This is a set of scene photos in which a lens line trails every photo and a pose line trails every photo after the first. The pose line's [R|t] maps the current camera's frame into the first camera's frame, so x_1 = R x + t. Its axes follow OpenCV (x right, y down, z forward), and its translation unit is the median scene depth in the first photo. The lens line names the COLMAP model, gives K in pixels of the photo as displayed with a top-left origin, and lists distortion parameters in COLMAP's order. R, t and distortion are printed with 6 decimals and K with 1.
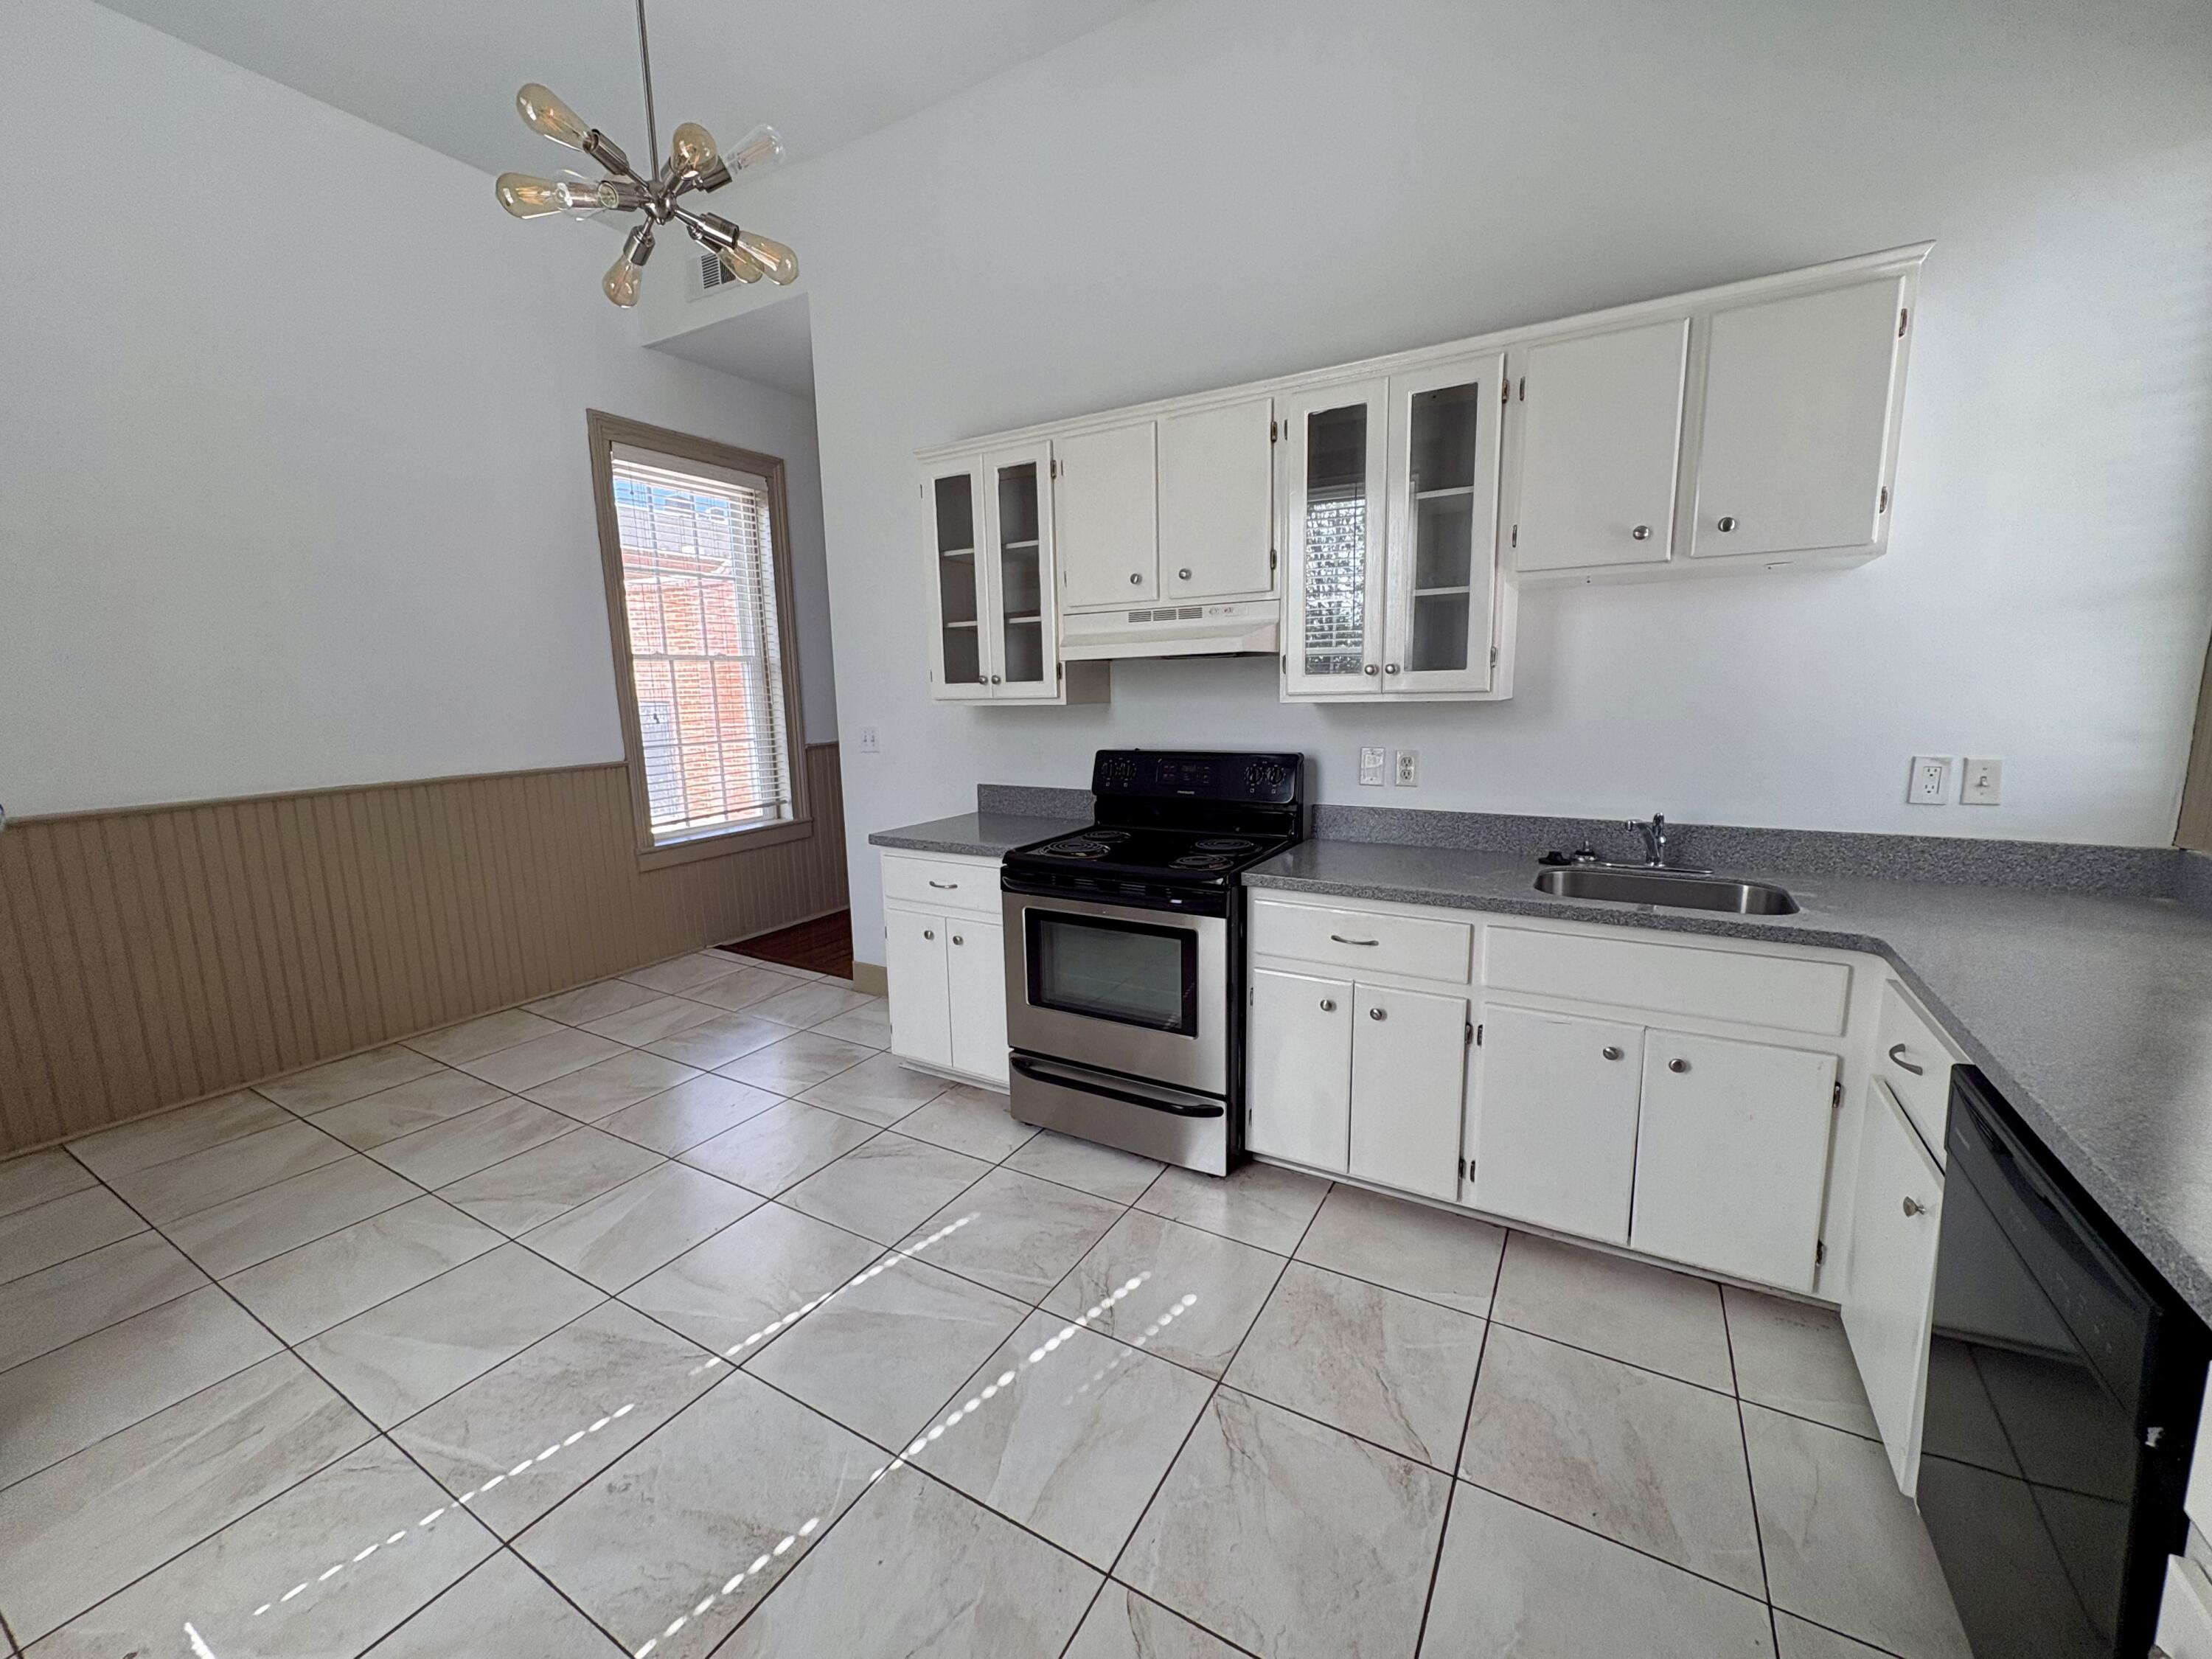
lens RADIAL K [[880.2, 0, 1106.9], [0, 880.2, 828.1], [0, 0, 1]] dist [0.000823, 0.000031]
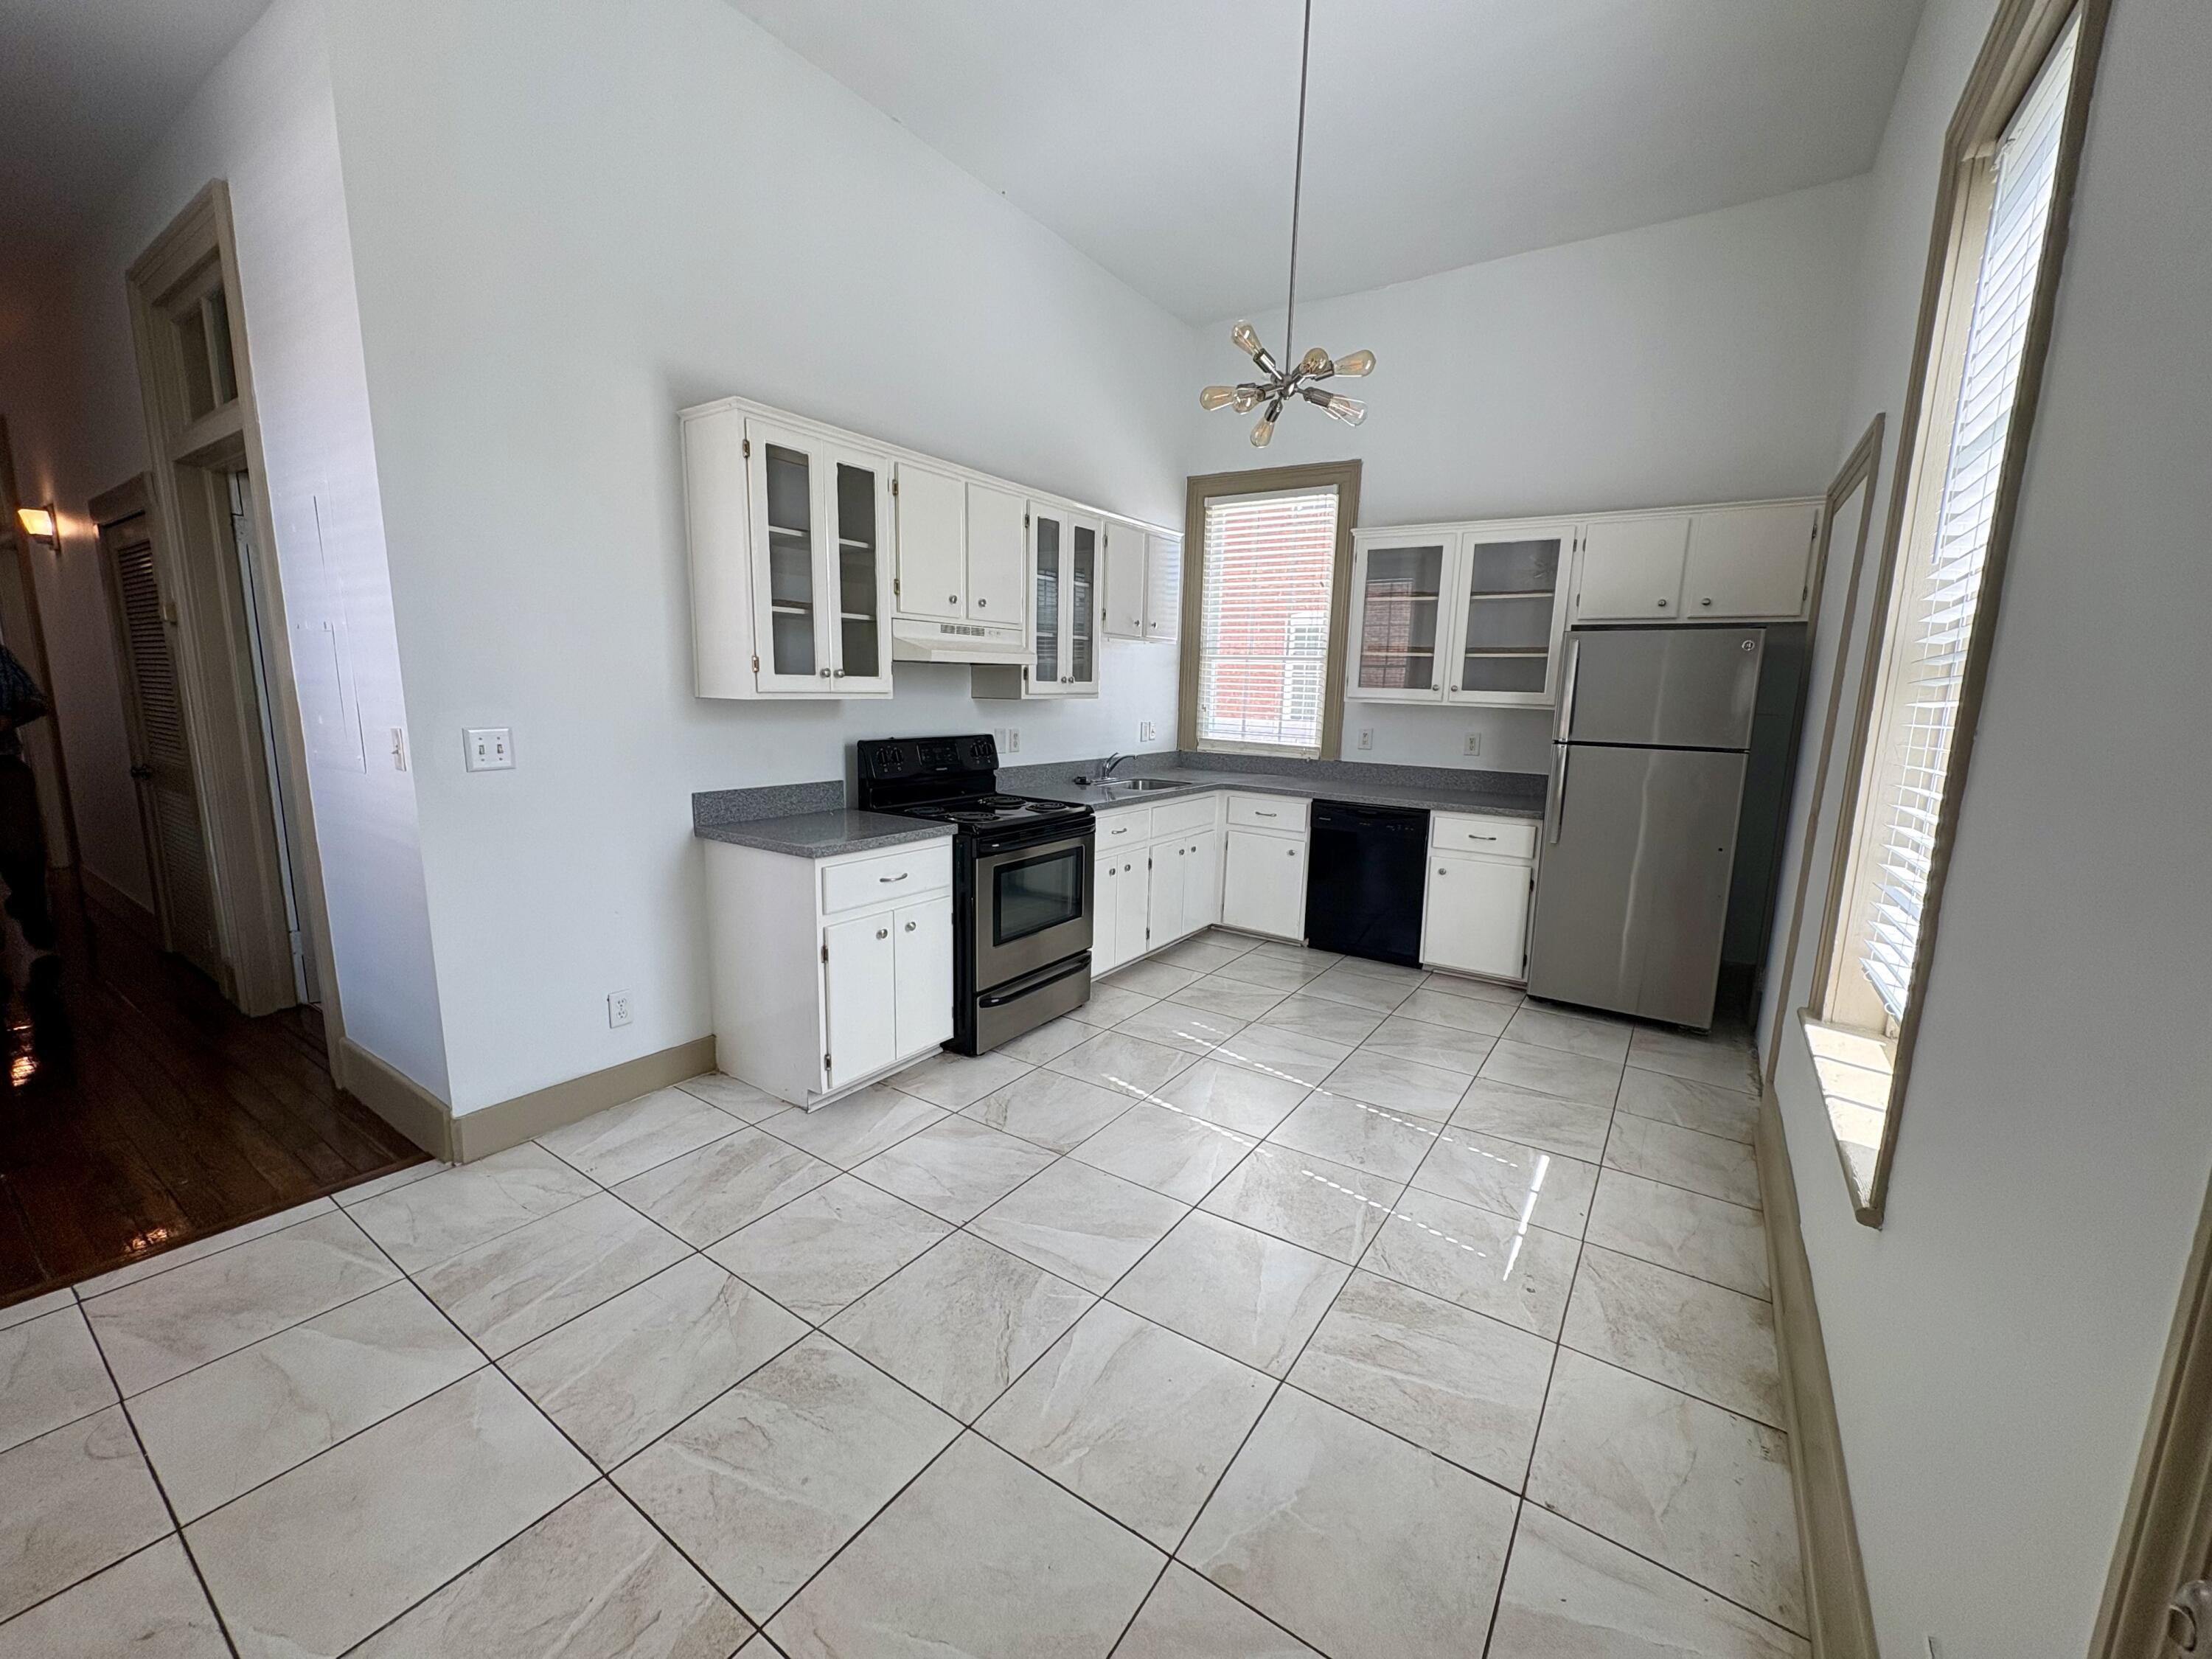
lens RADIAL K [[880.2, 0, 1106.9], [0, 880.2, 828.1], [0, 0, 1]] dist [0.000823, 0.000031]
pose [[0.070486, -0.139758, 0.987674, -1.236742], [0.134021, 0.982486, 0.129459, -0.095626], [-0.988469, 0.123244, 0.087982, 0.712478]]
